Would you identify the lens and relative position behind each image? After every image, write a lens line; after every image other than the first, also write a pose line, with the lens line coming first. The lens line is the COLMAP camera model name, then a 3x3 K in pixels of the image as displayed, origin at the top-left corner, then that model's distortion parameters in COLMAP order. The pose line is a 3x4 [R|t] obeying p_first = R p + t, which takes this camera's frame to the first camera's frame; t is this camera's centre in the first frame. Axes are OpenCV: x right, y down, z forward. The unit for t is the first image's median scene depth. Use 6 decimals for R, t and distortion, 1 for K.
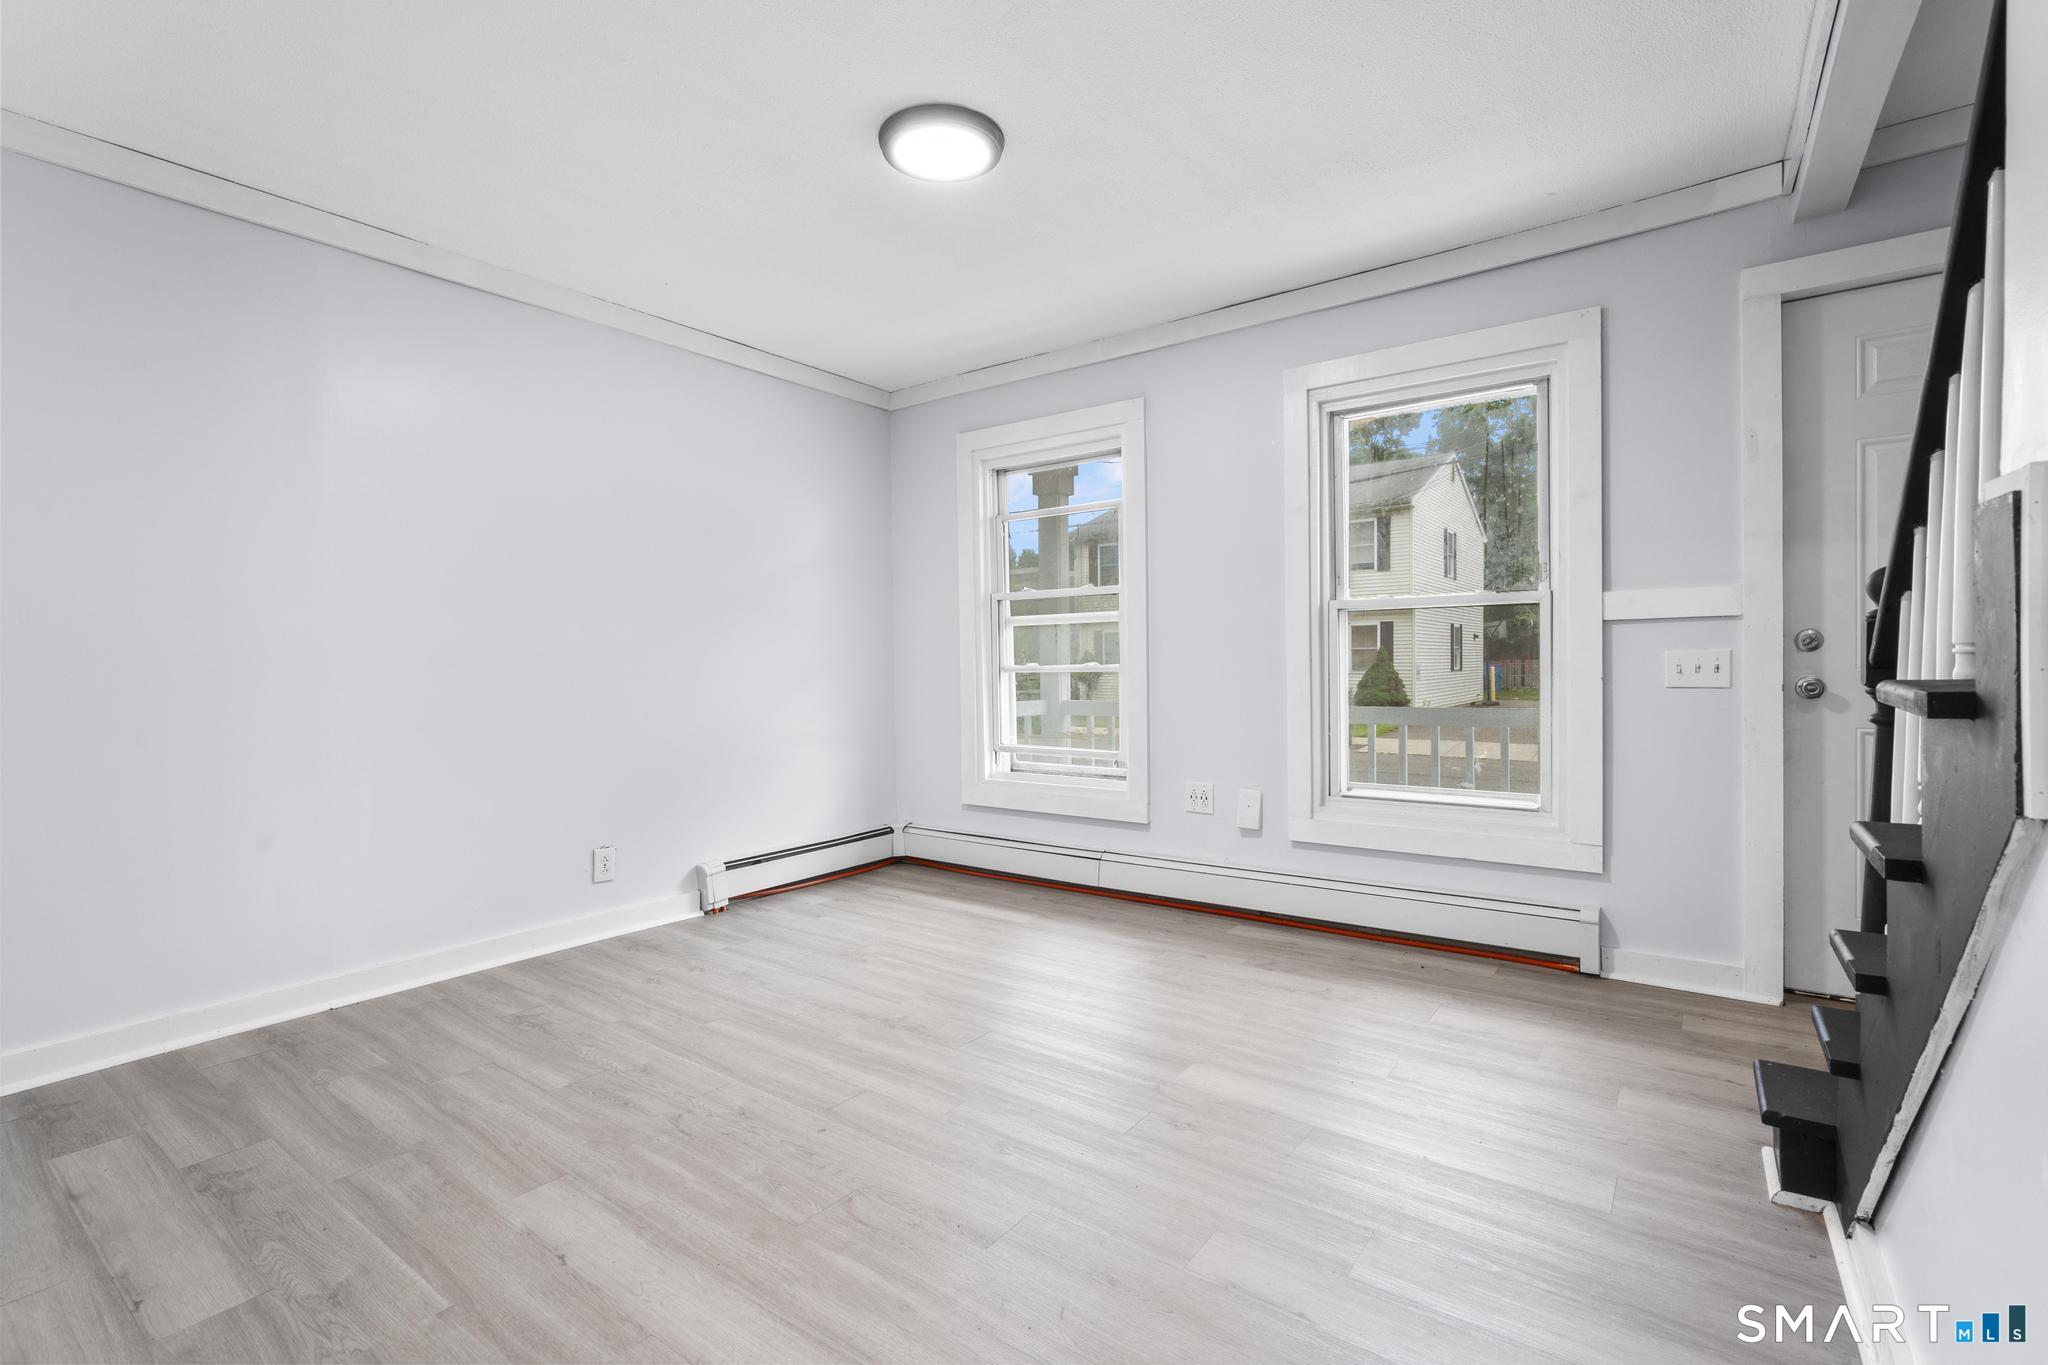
lens RADIAL K [[921.3, 0, 1033.1], [0, 921.3, 679.8], [0, 0, 1]] dist [-0.007044, 0.003041]
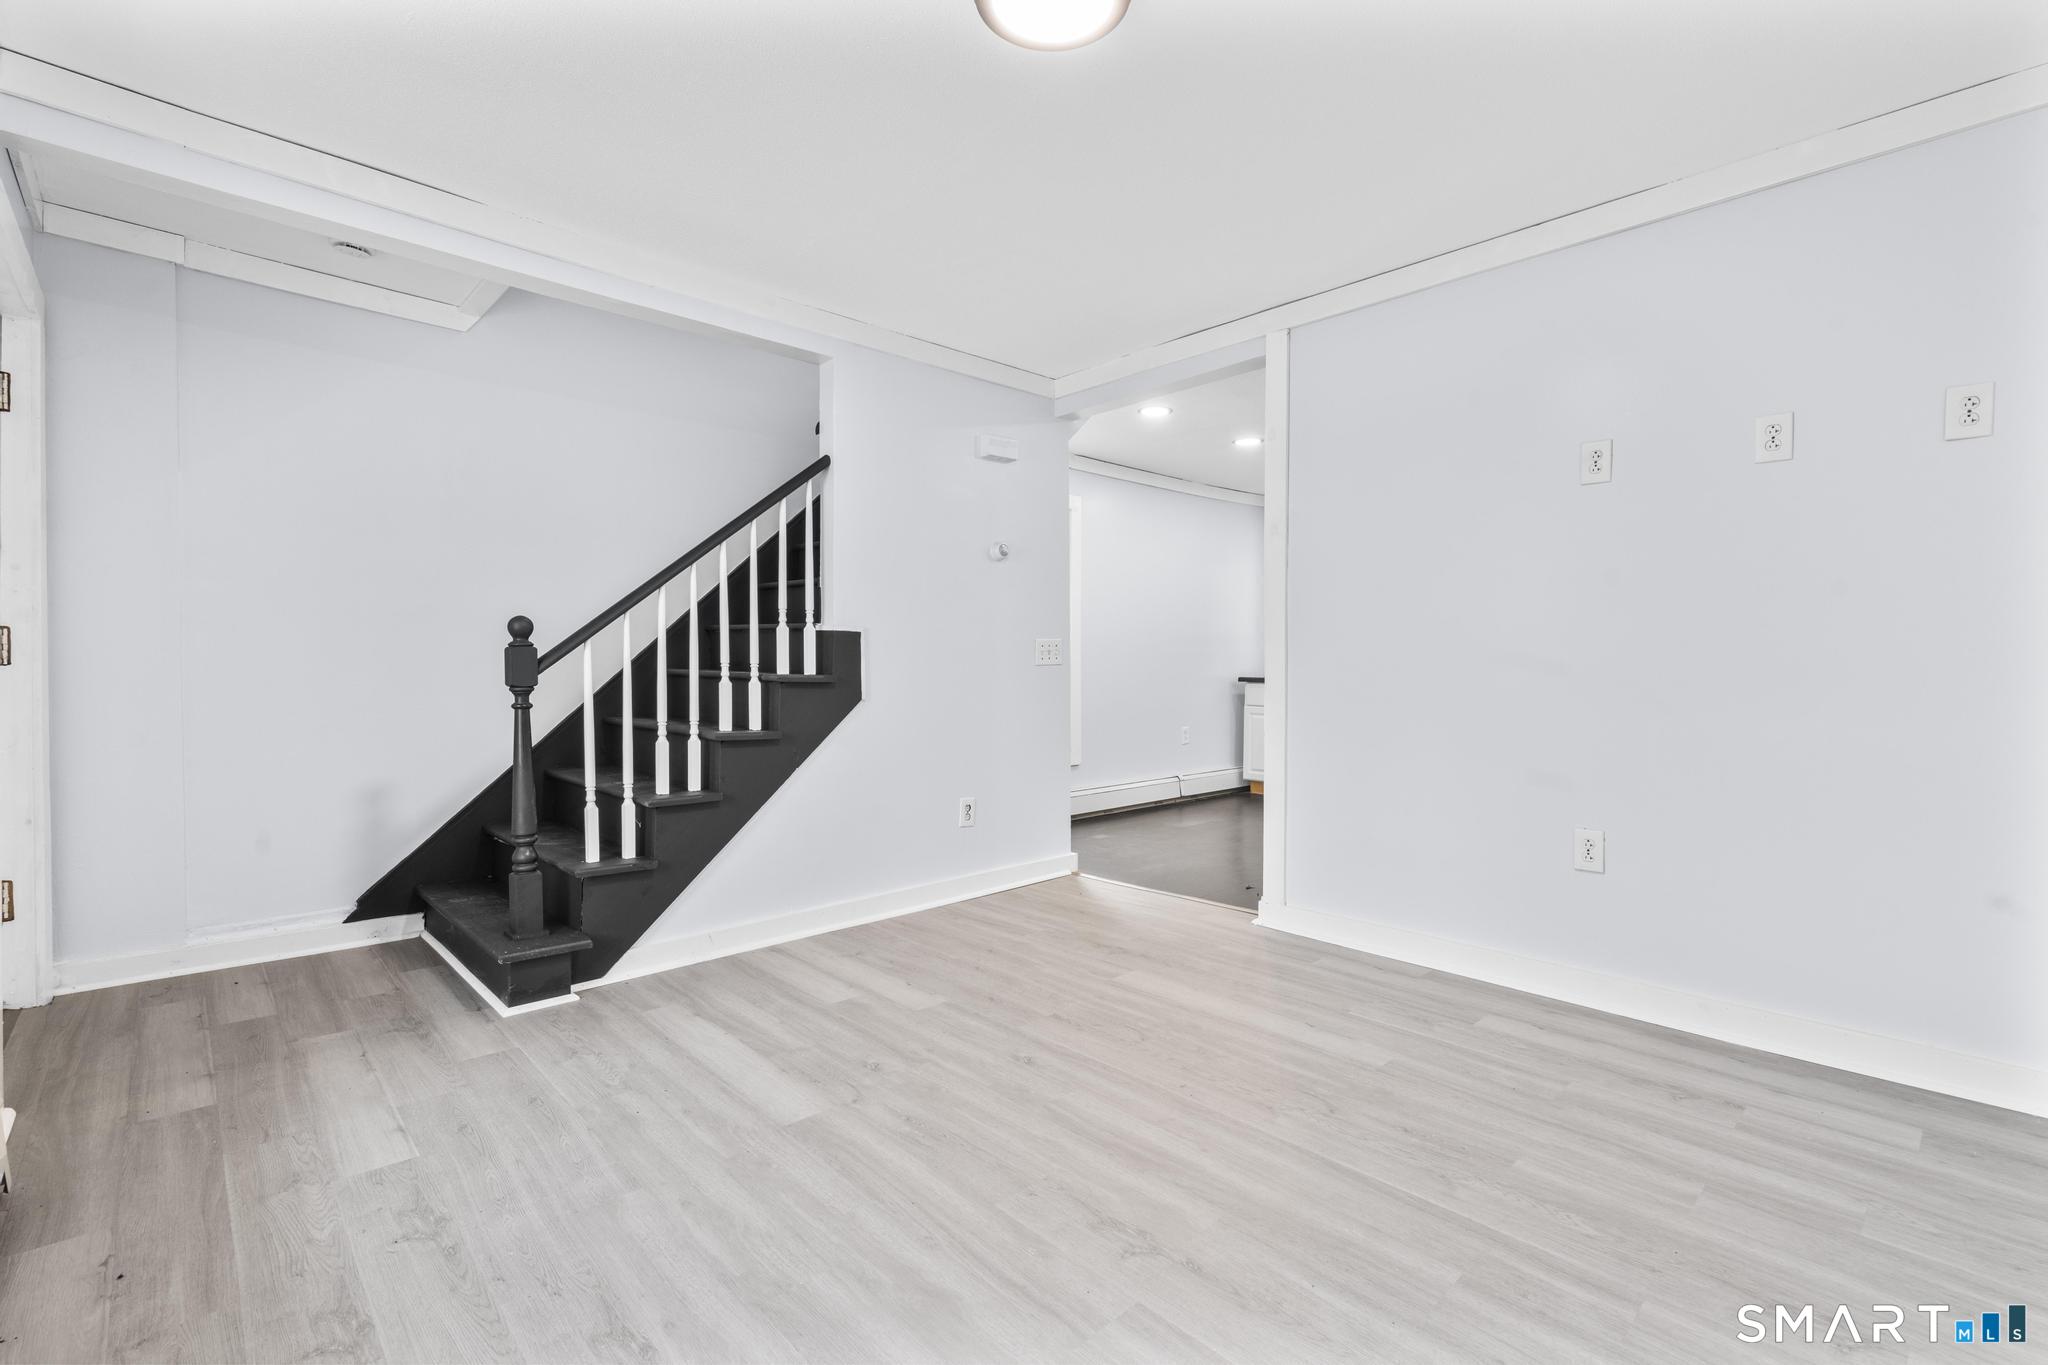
lens RADIAL K [[921.3, 0, 1035.2], [0, 921.3, 679.6], [0, 0, 1]] dist [-0.007044, 0.003041]
pose [[-0.984086, 0.009534, 0.177437, -0.179488], [0.016219, 0.999211, 0.036261, -0.030798], [-0.176952, 0.038562, -0.983464, 1.478231]]
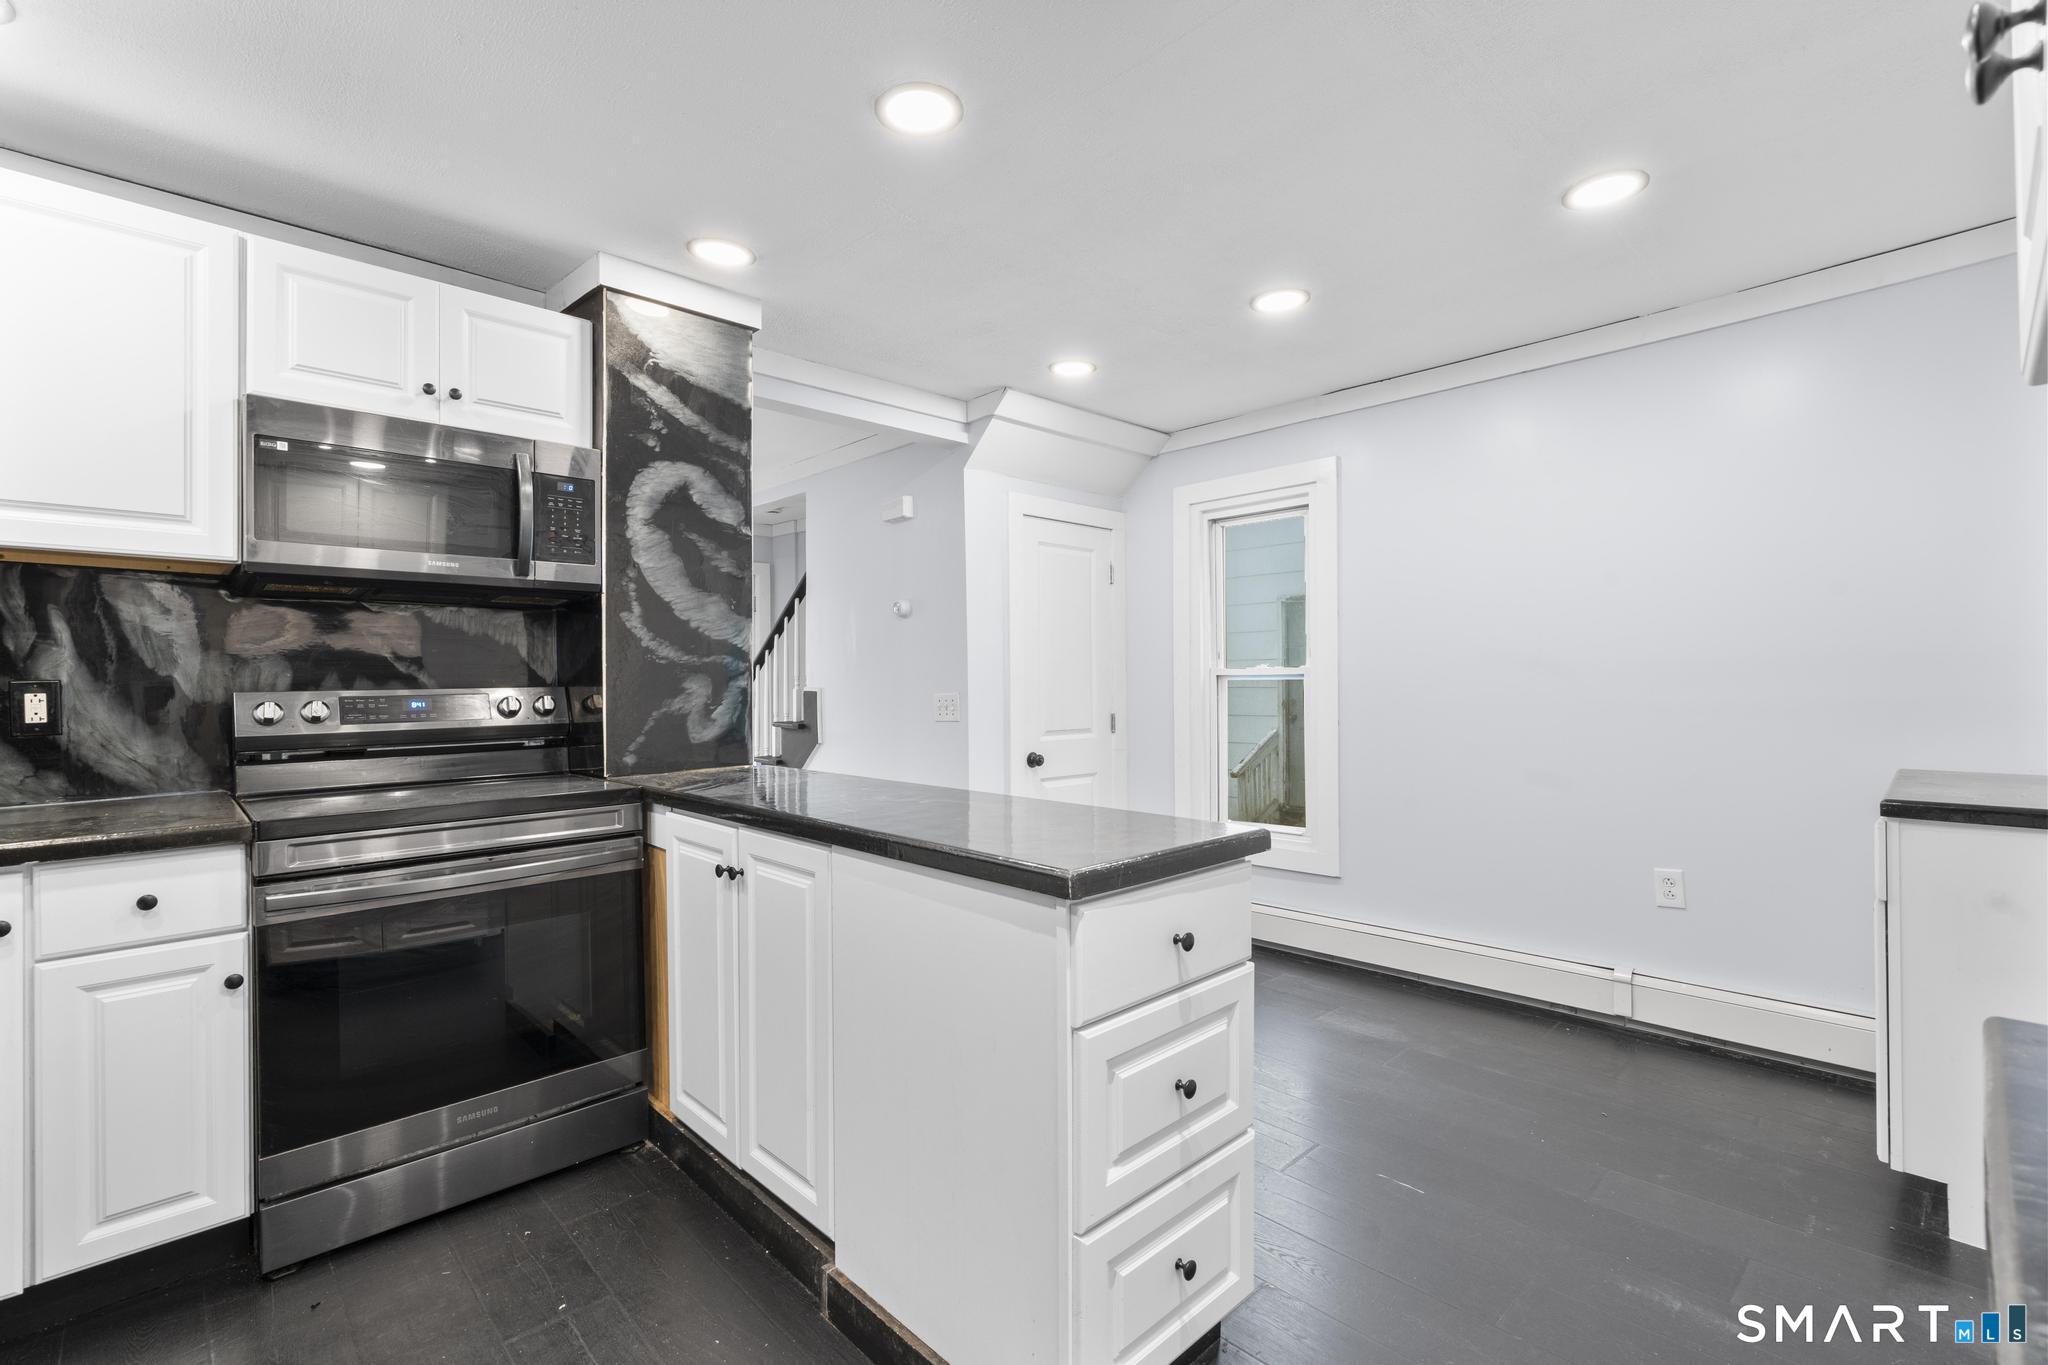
lens RADIAL K [[921.3, 0, 1032.7], [0, 921.3, 679.3], [0, 0, 1]] dist [-0.007044, 0.003041]
pose [[0.172144, 0.016024, 0.984941, -1.298825], [0.028434, 0.999370, -0.021228, -0.030061], [-0.984661, 0.031660, 0.171580, -0.408855]]
